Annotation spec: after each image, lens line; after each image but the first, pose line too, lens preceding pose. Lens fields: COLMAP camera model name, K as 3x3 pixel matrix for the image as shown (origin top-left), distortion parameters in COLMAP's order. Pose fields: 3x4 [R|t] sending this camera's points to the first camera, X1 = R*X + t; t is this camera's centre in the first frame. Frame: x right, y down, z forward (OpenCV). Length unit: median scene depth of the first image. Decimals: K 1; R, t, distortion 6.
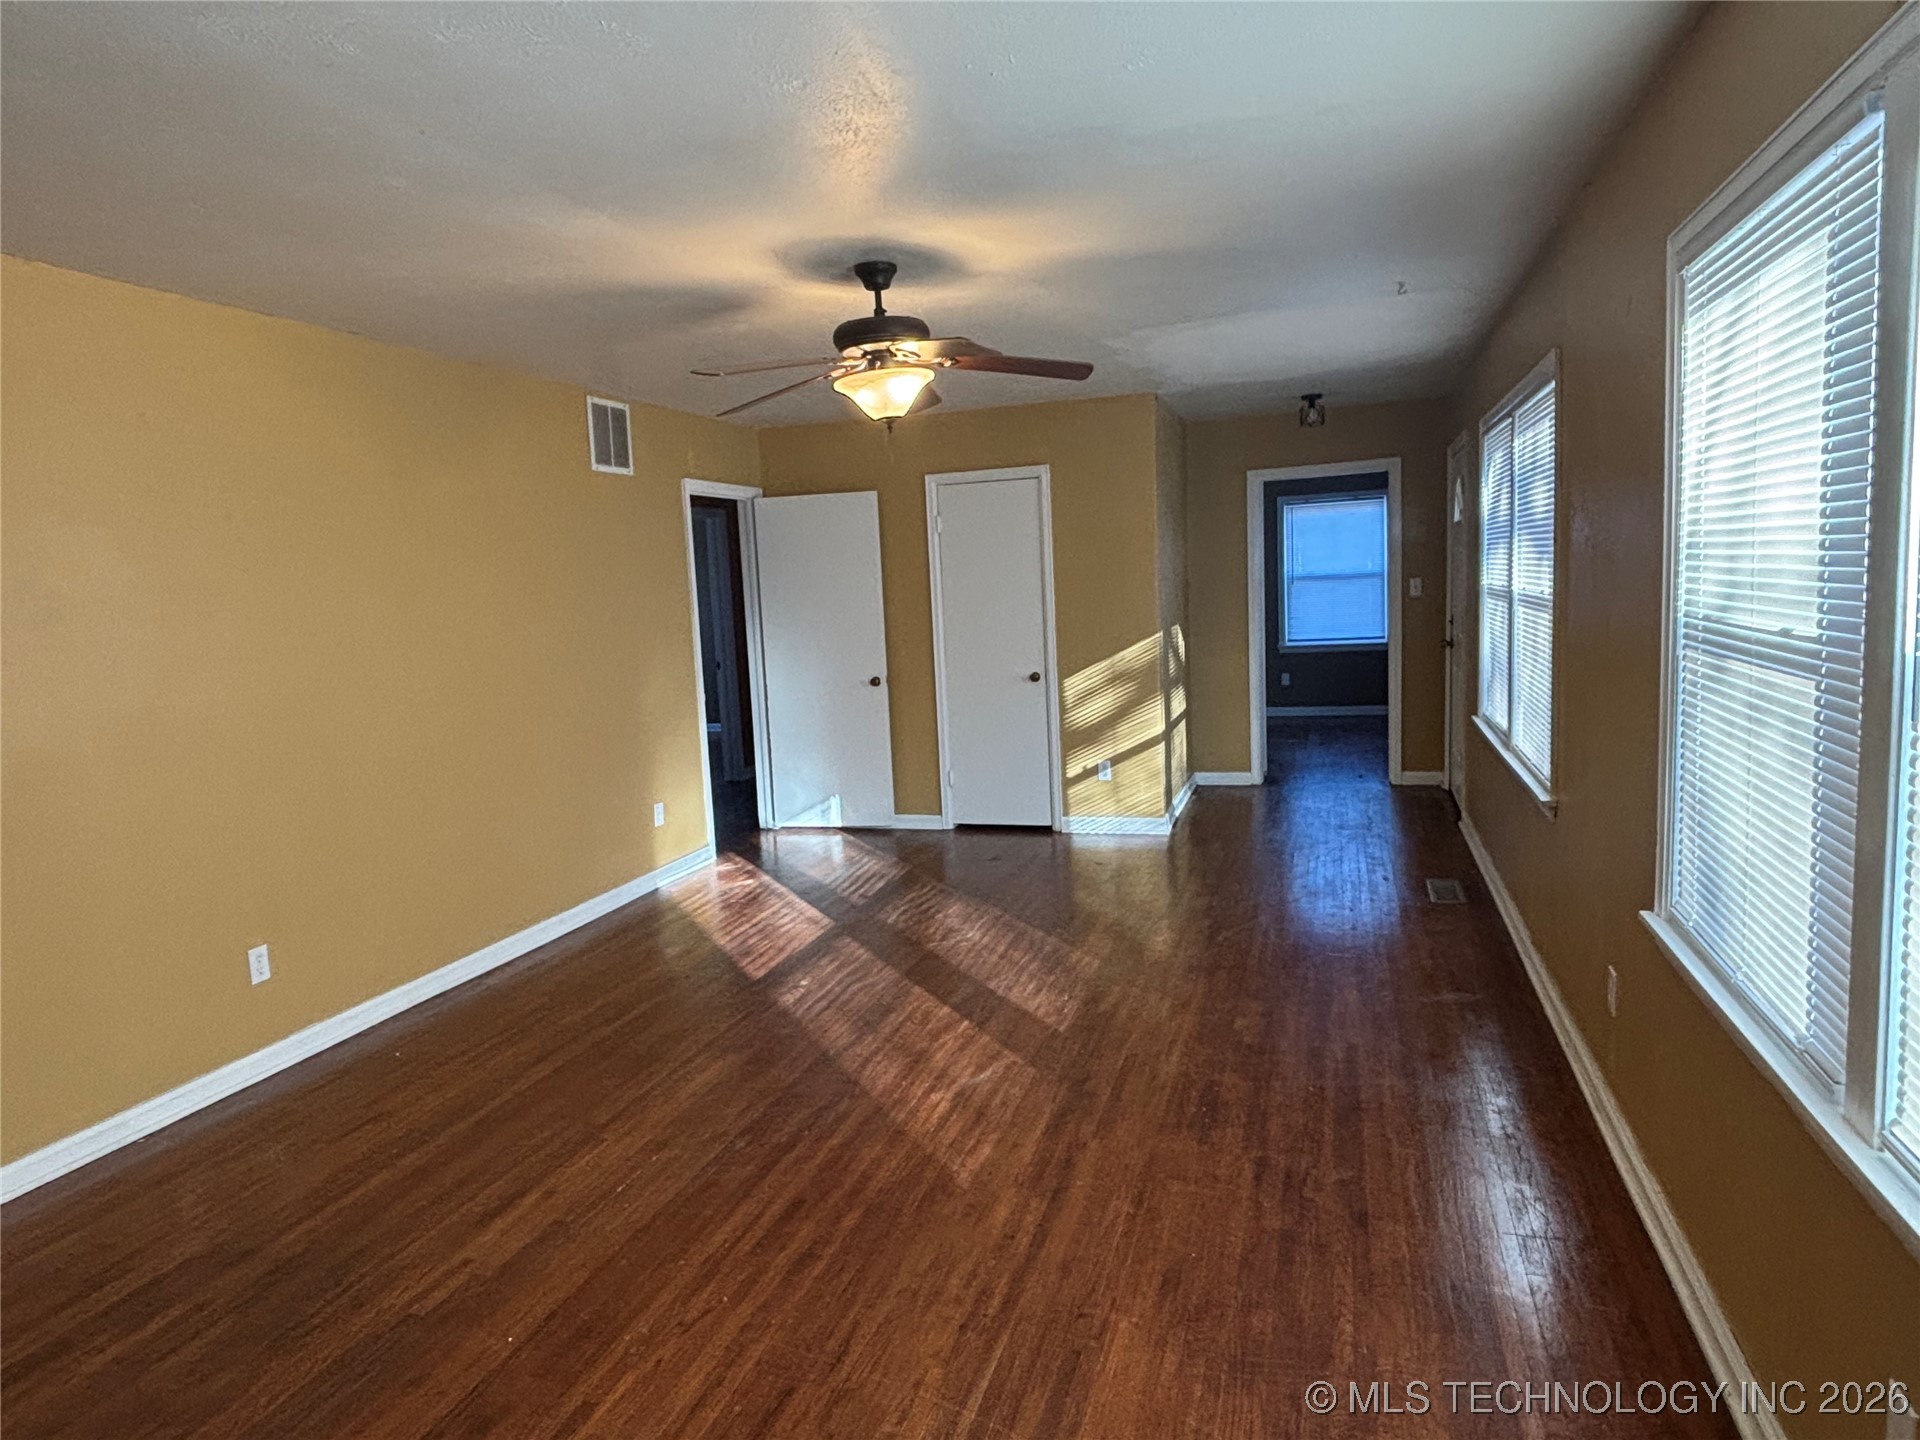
lens RADIAL K [[1153.5, 0, 959.7], [0, 1153.5, 725.2], [0, 0, 1]] dist [0.010075, -0.001850]
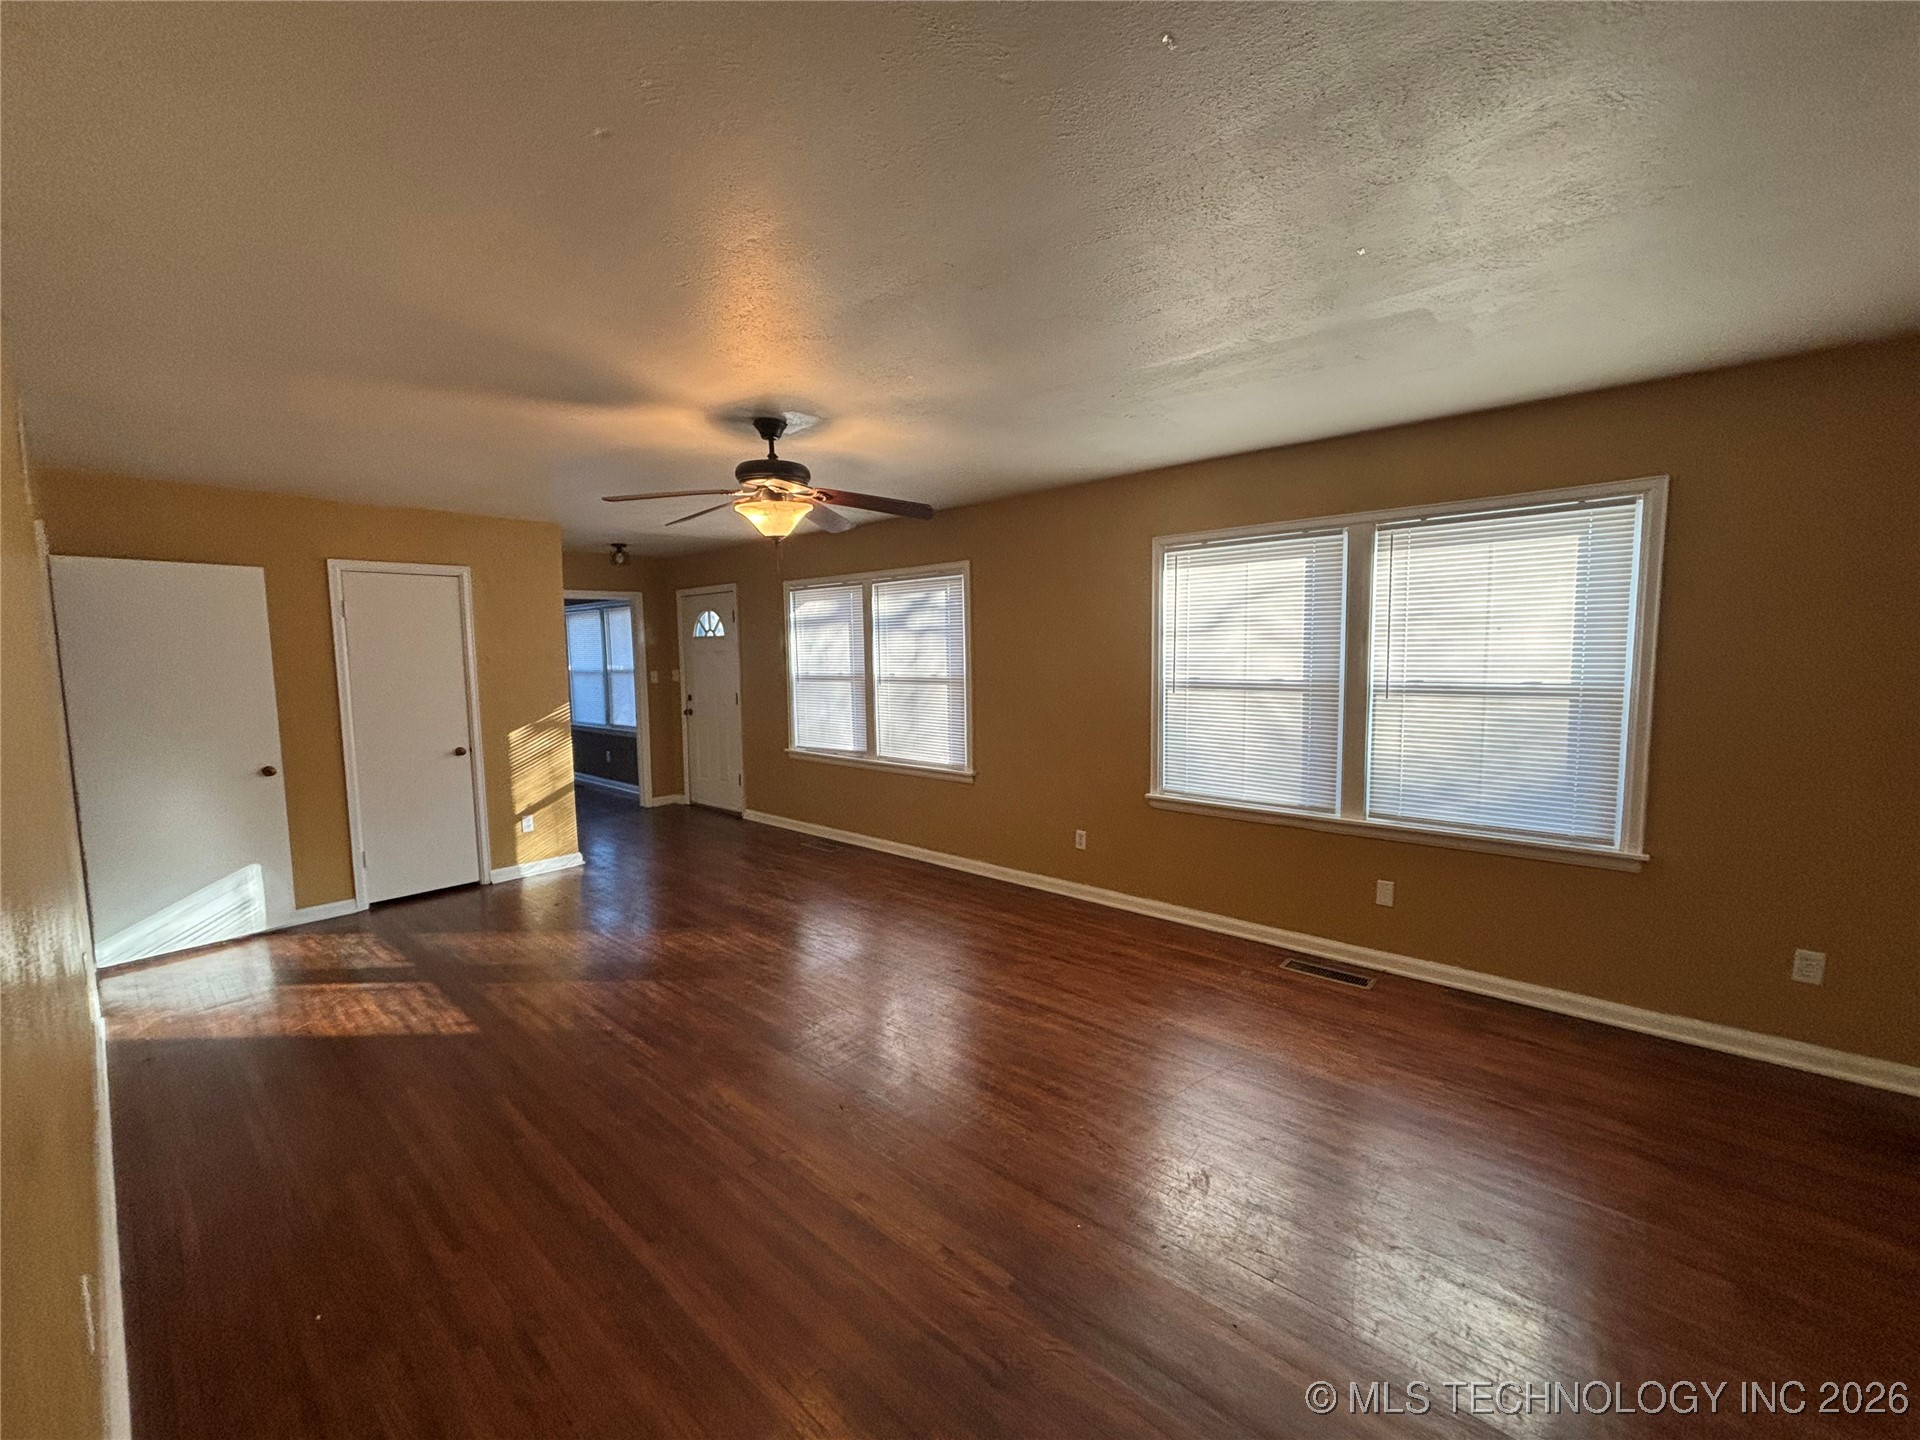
lens RADIAL K [[773.3, 0, 958.1], [0, 773.3, 710.4], [0, 0, 1]] dist [0.002031, 0.000441]
pose [[0.406139, -0.030637, 0.913298, -0.685439], [0.111589, 0.993621, -0.016292, -0.023639], [-0.906973, 0.108531, 0.406967, 0.397567]]
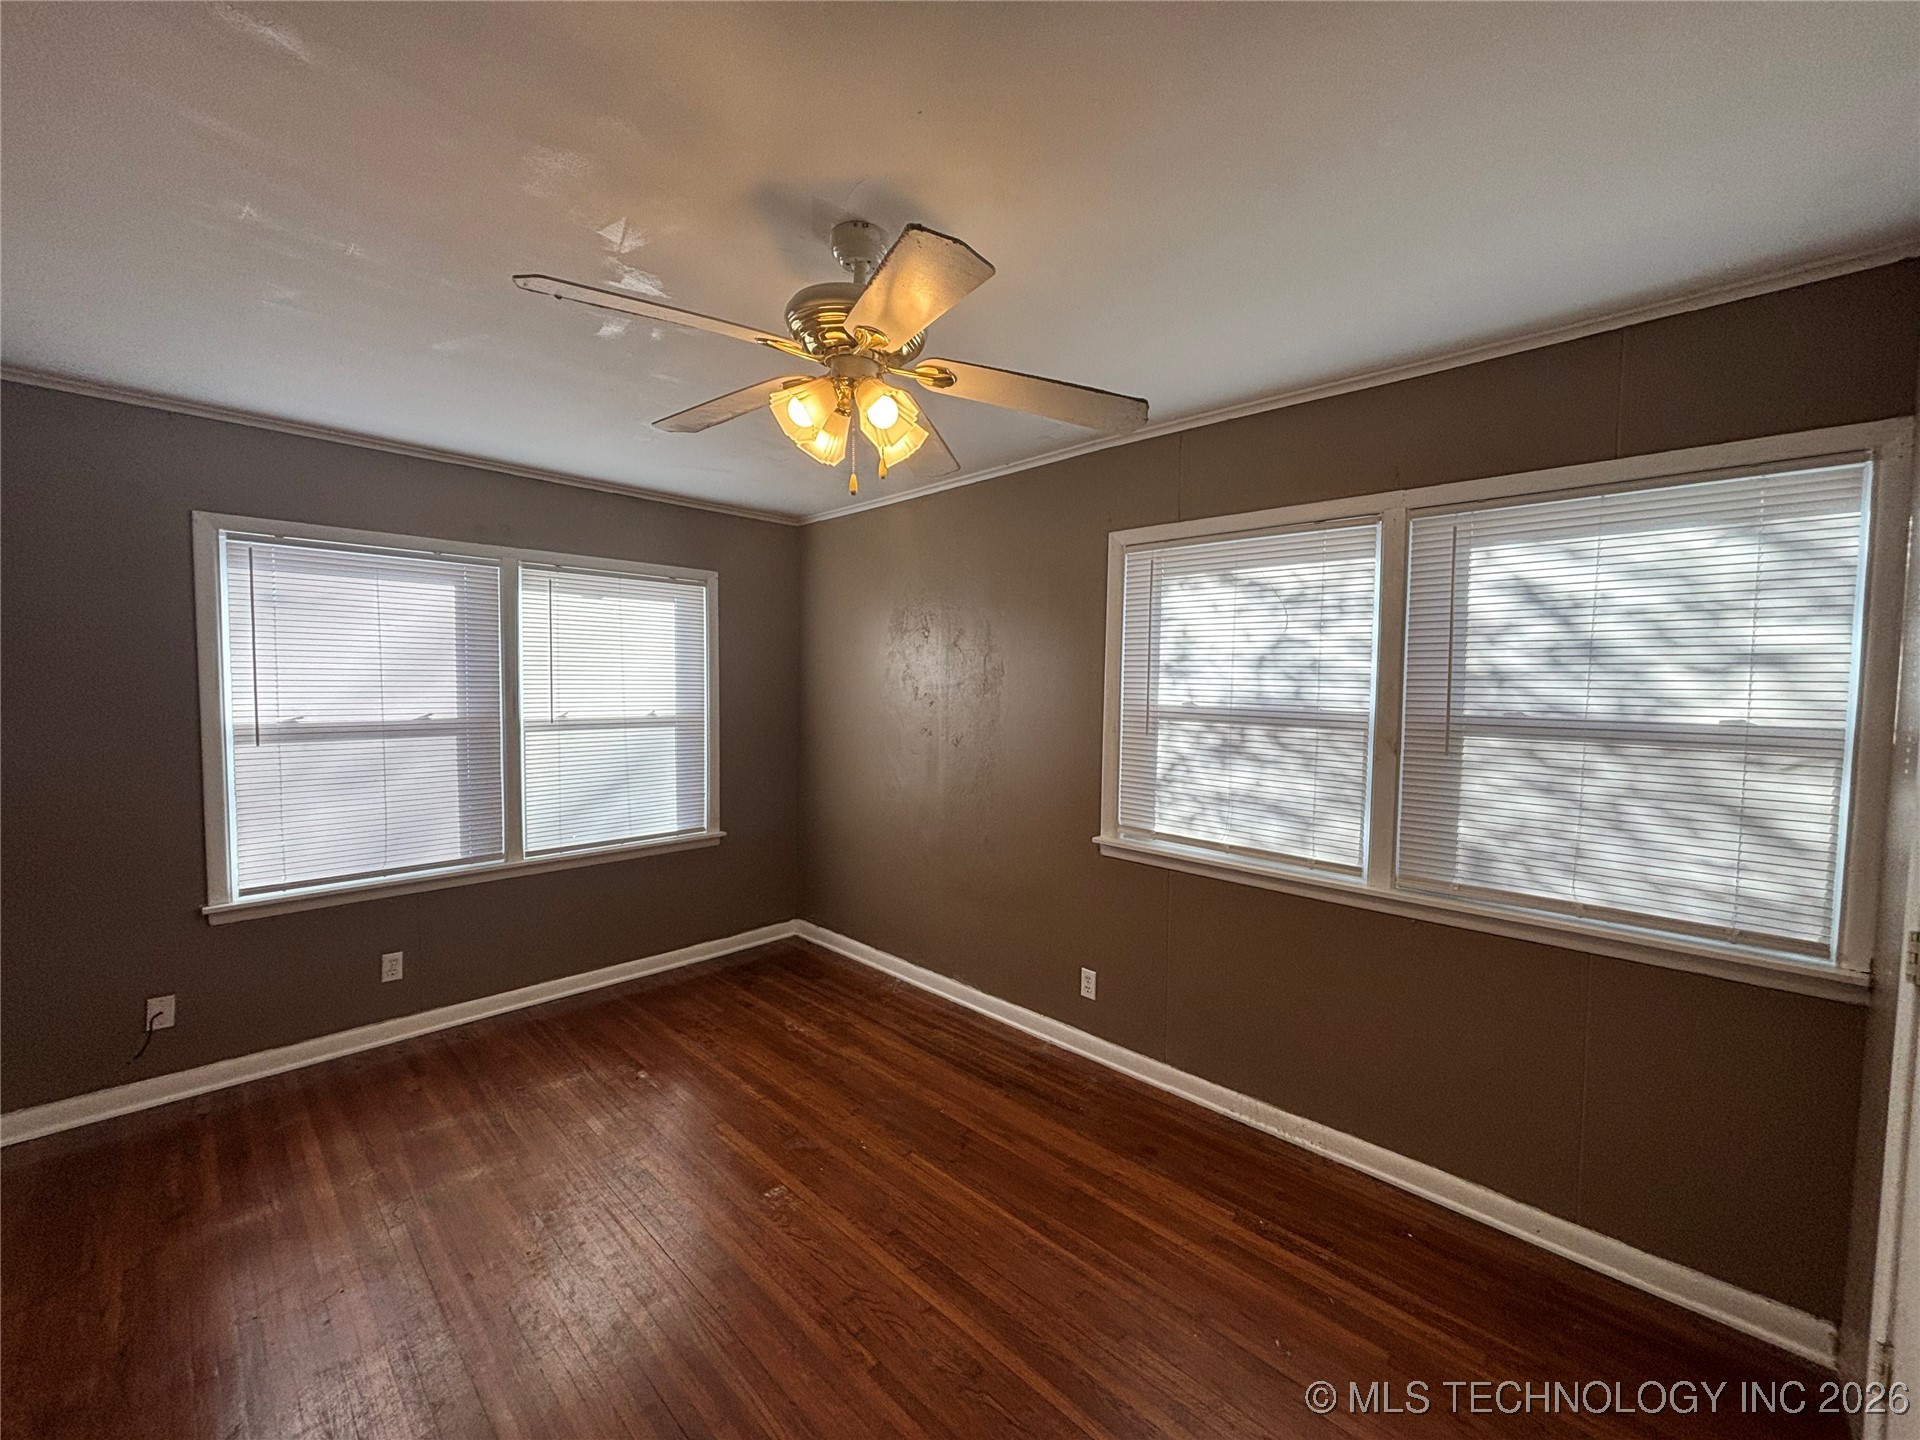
lens RADIAL K [[773.3, 0, 956.8], [0, 773.3, 721.7], [0, 0, 1]] dist [0.002031, 0.000441]
pose [[-0.897825, 0.017364, 0.440010, -0.518497], [0.086654, 0.986651, 0.137880, -0.091140], [-0.431742, 0.161921, -0.887344, 0.876312]]
